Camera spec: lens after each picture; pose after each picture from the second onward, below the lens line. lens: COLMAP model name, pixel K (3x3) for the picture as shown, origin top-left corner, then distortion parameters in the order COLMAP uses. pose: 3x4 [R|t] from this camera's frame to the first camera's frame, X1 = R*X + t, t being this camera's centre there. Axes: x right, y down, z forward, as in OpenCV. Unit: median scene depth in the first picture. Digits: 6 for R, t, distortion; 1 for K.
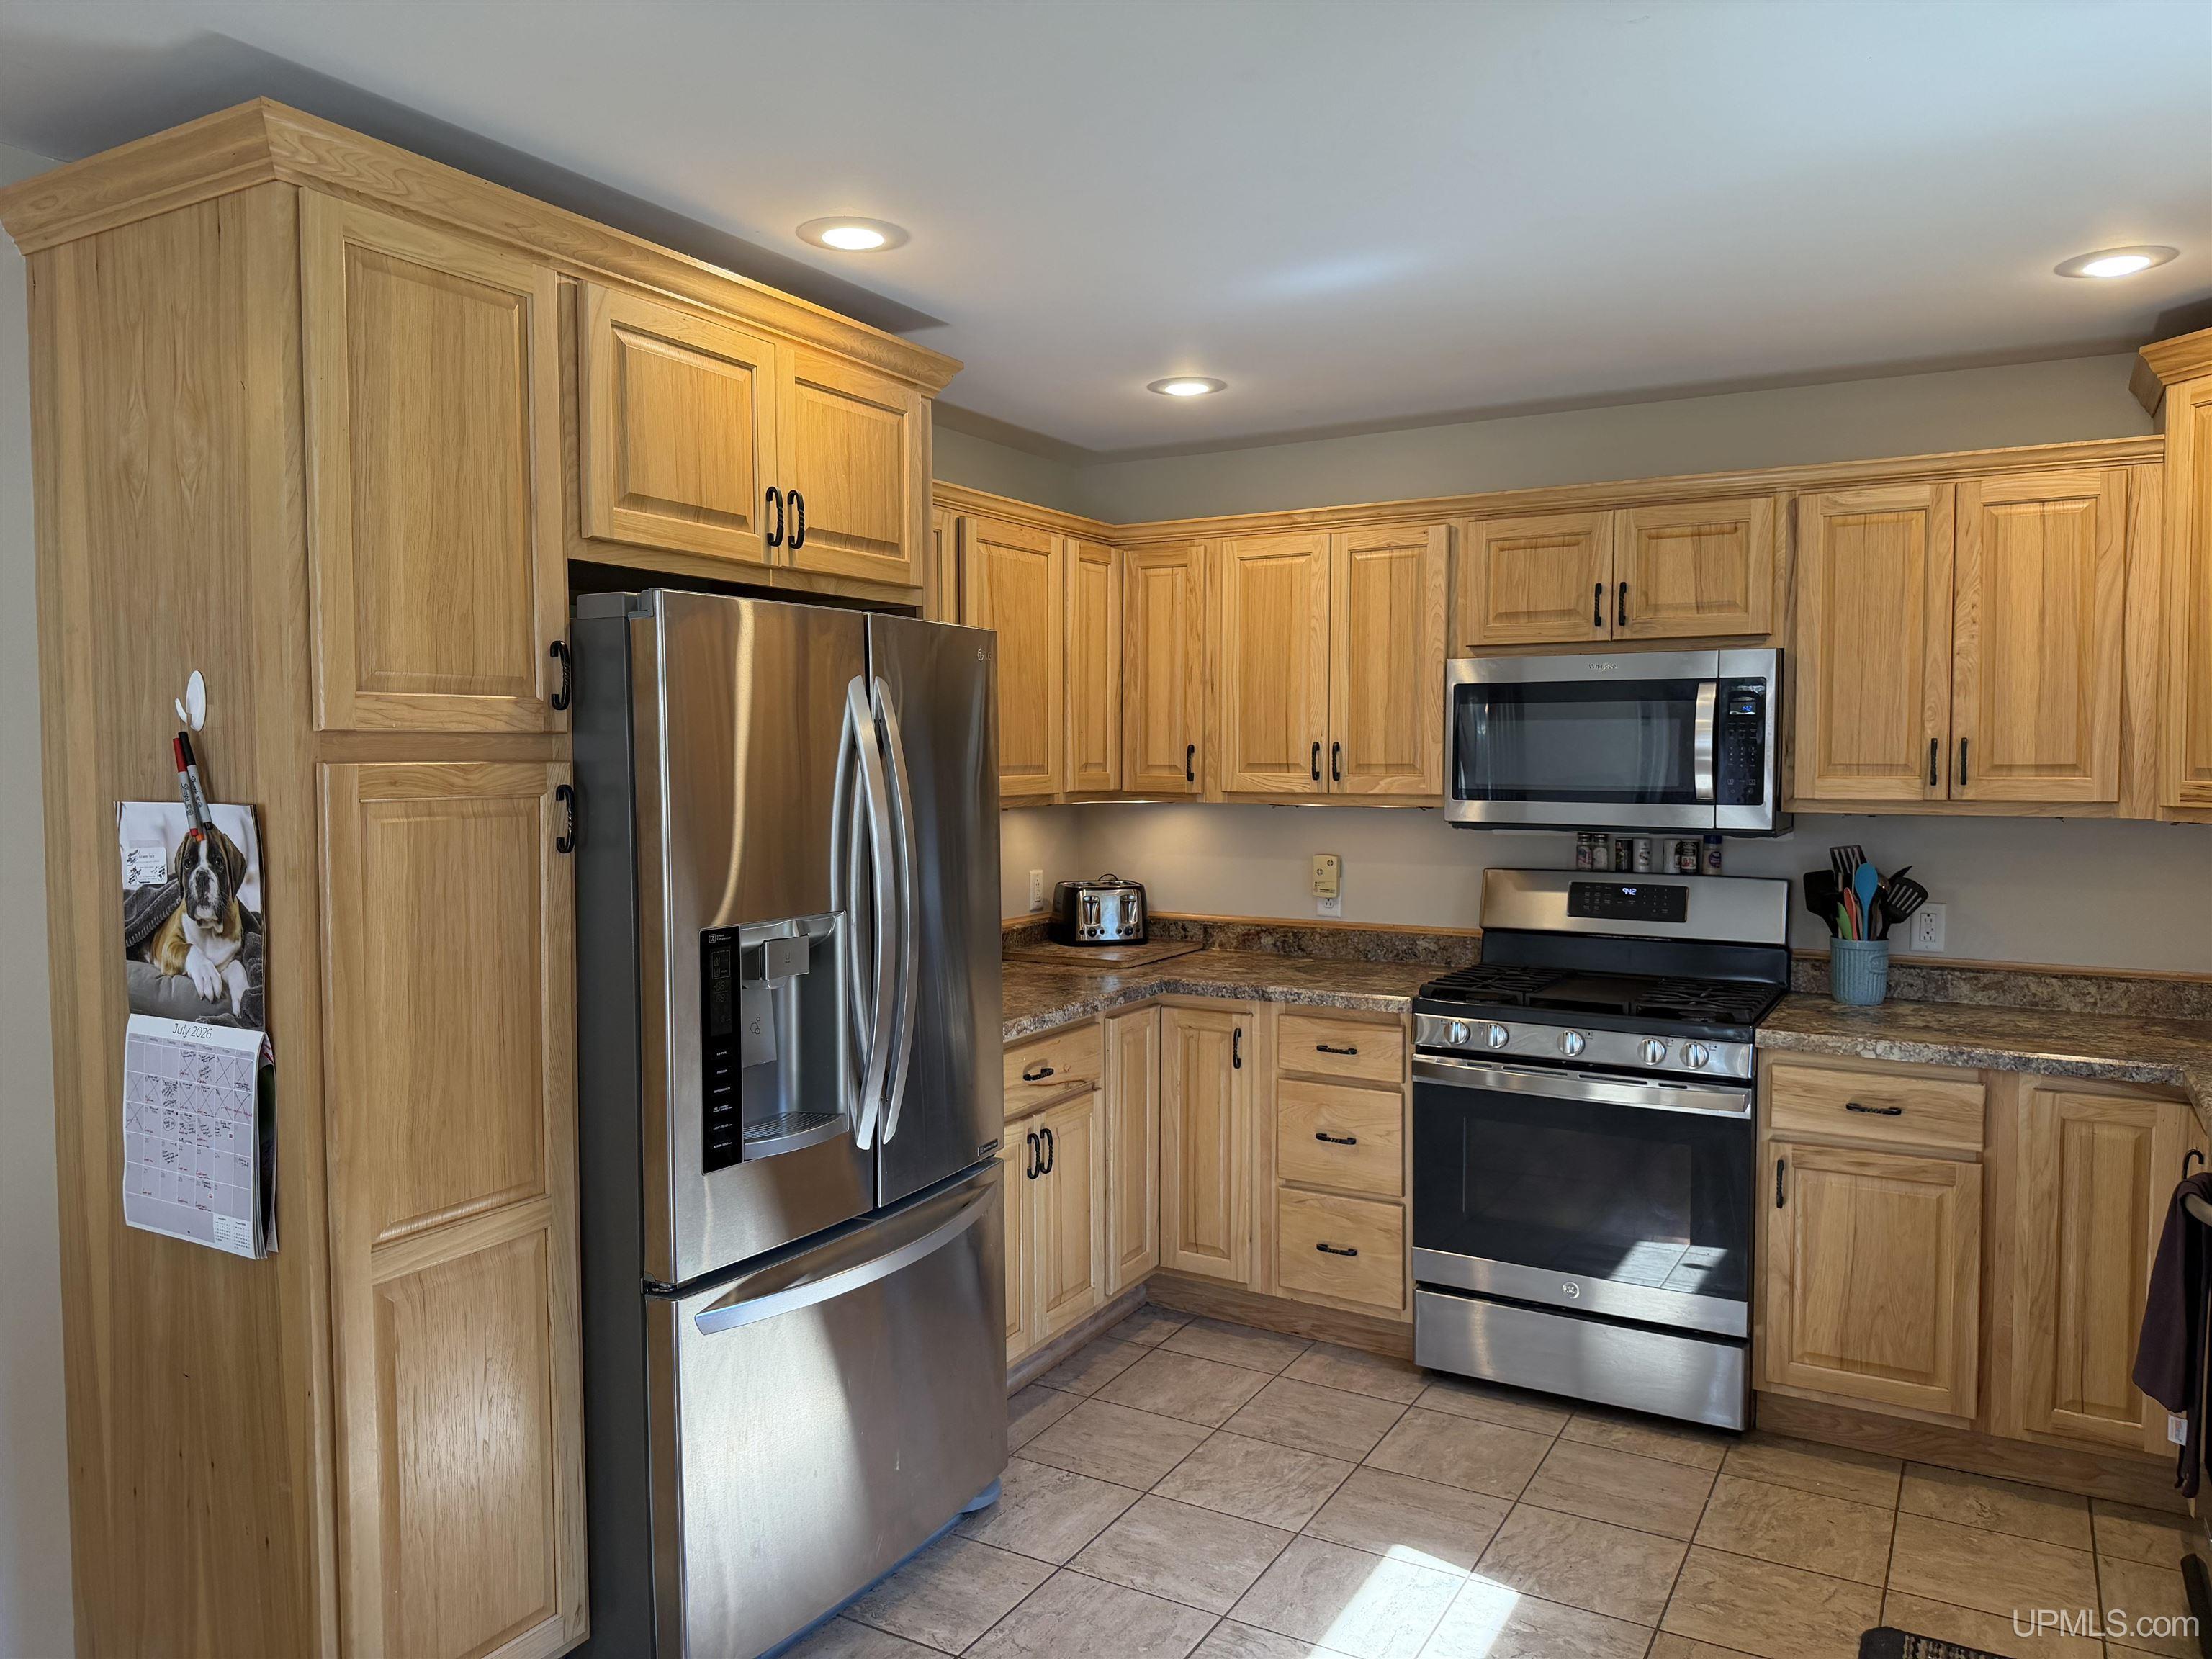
lens RADIAL K [[1529.2, 0, 1106.0], [0, 1529.2, 829.5], [0, 0, 1]] dist [0.088132, -0.134573]
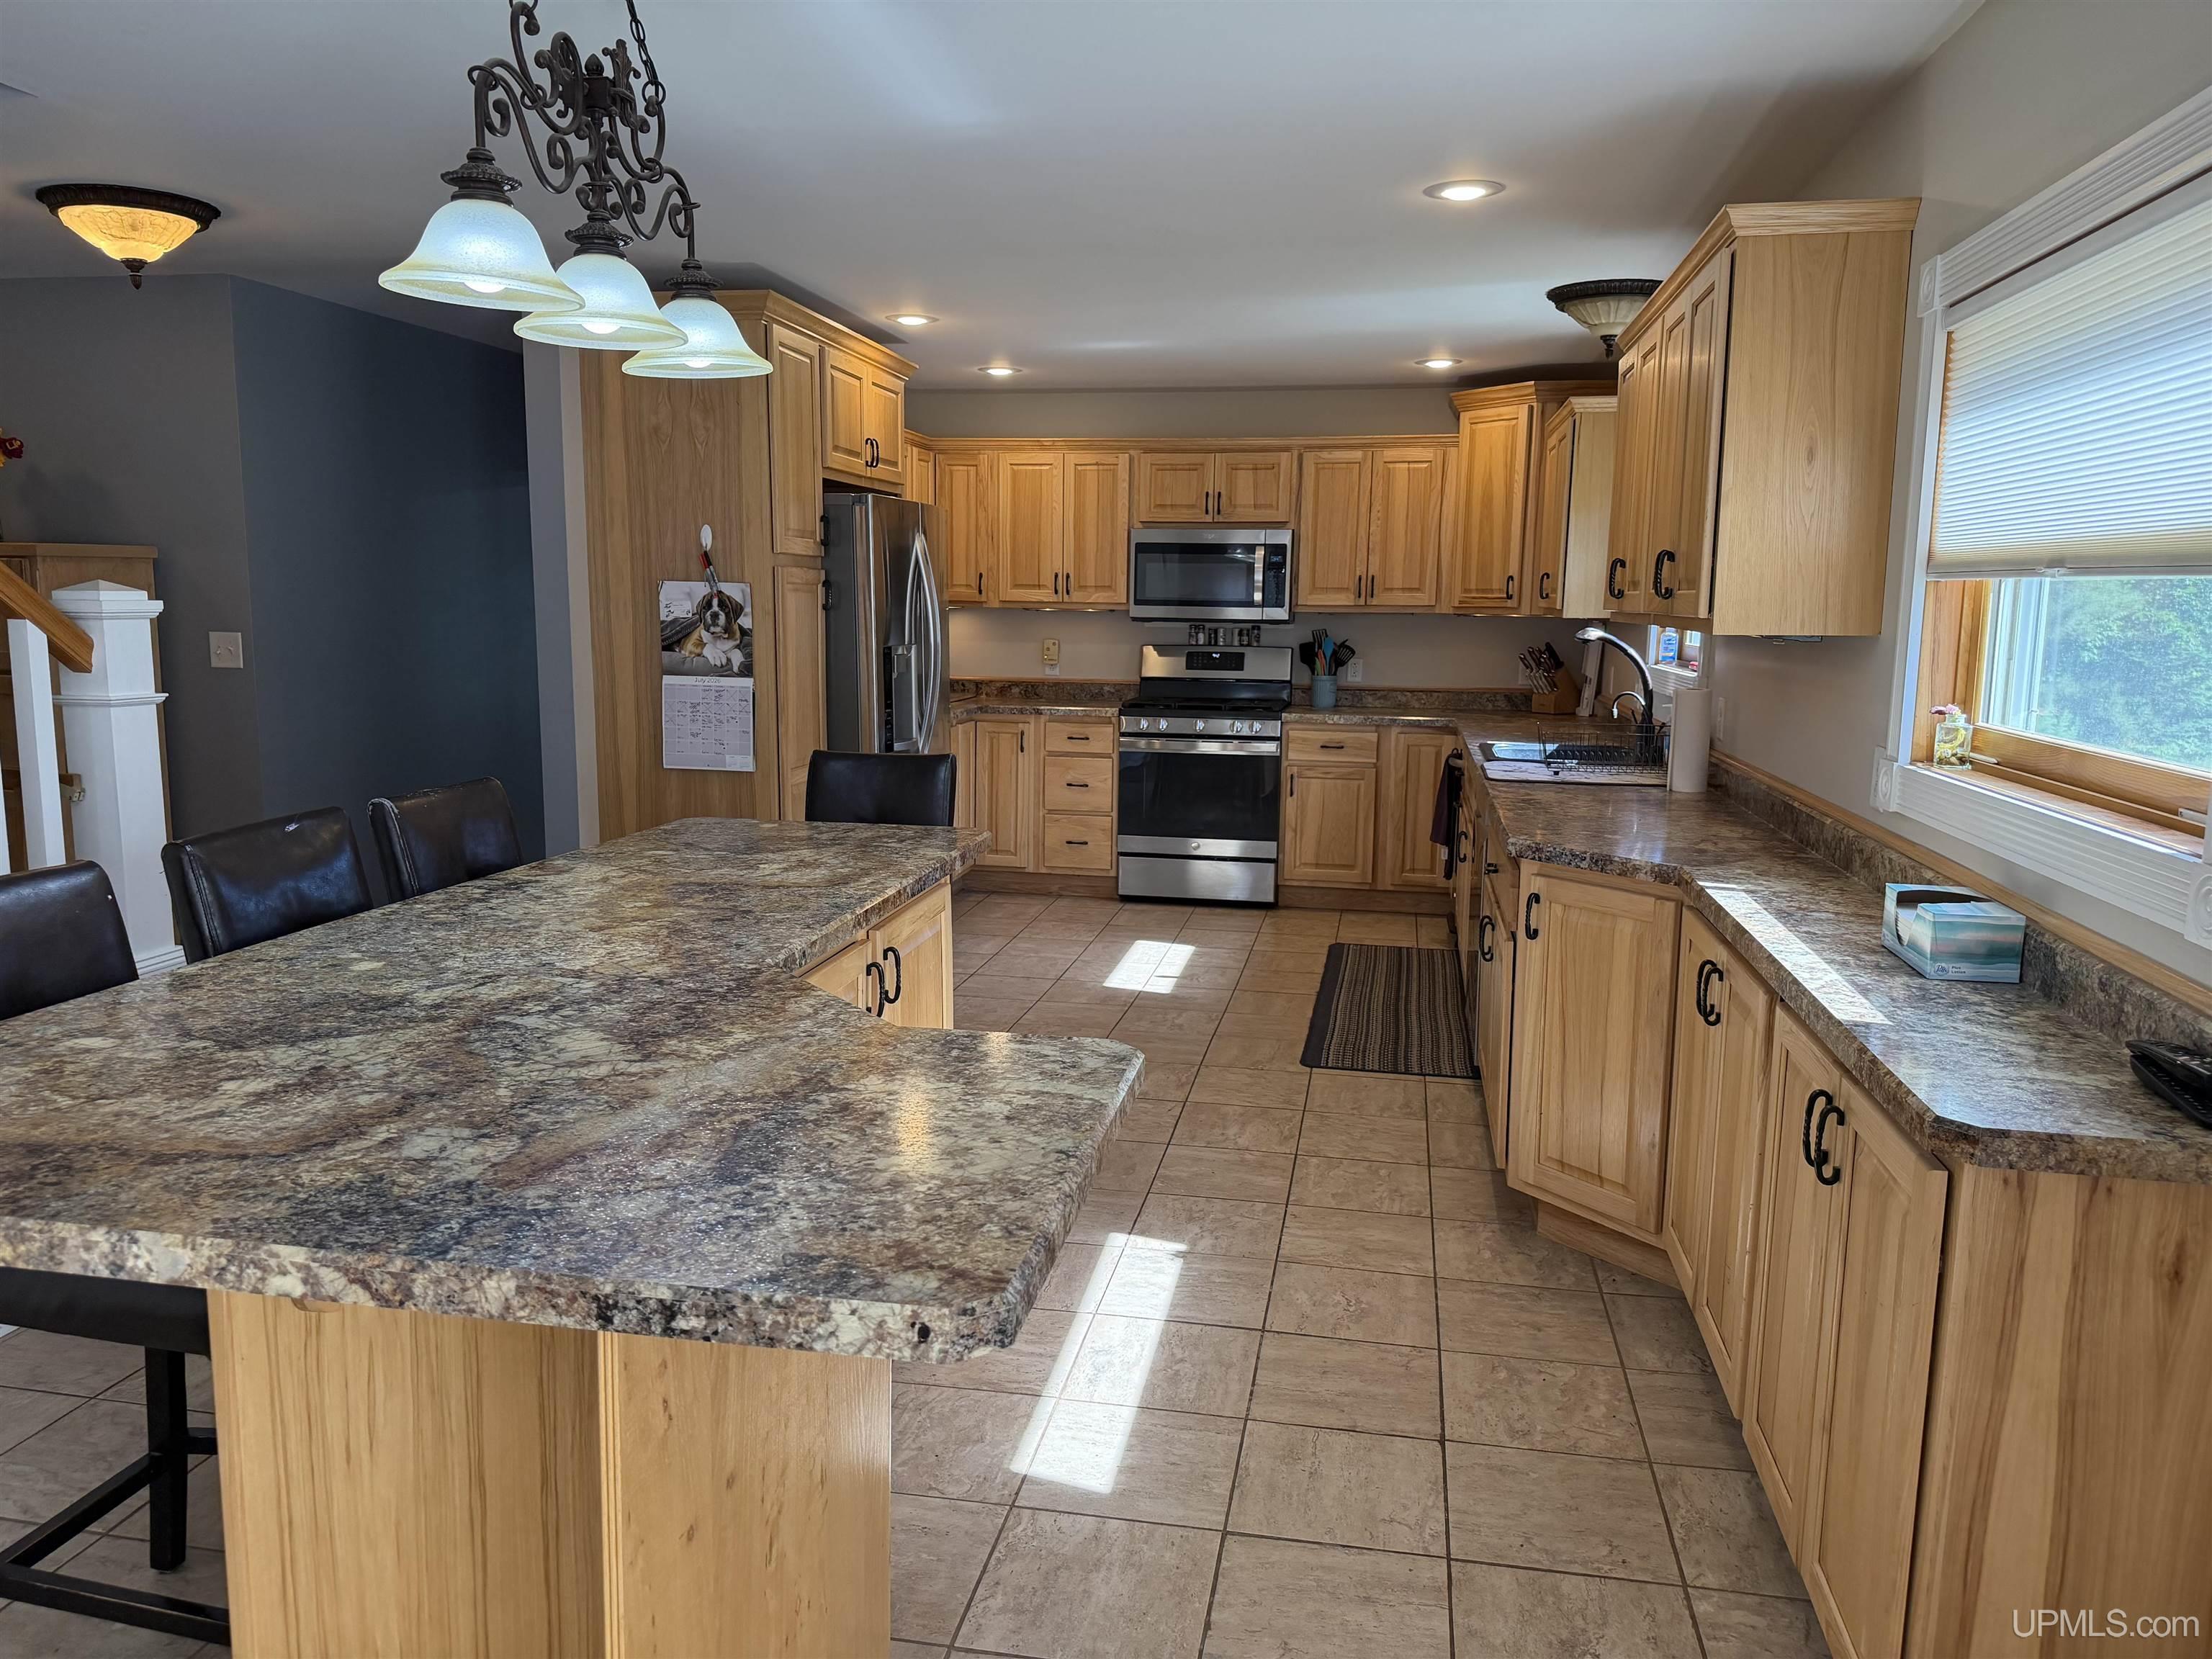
lens RADIAL K [[1552.2, 0, 1097.8], [0, 1552.2, 837.4], [0, 0, 1]] dist [0.165075, -0.255308]
pose [[0.944029, -0.034686, 0.328033, -0.495258], [0.001152, 0.994797, 0.101875, 0.075609], [-0.329860, -0.095795, 0.939157, -0.883892]]
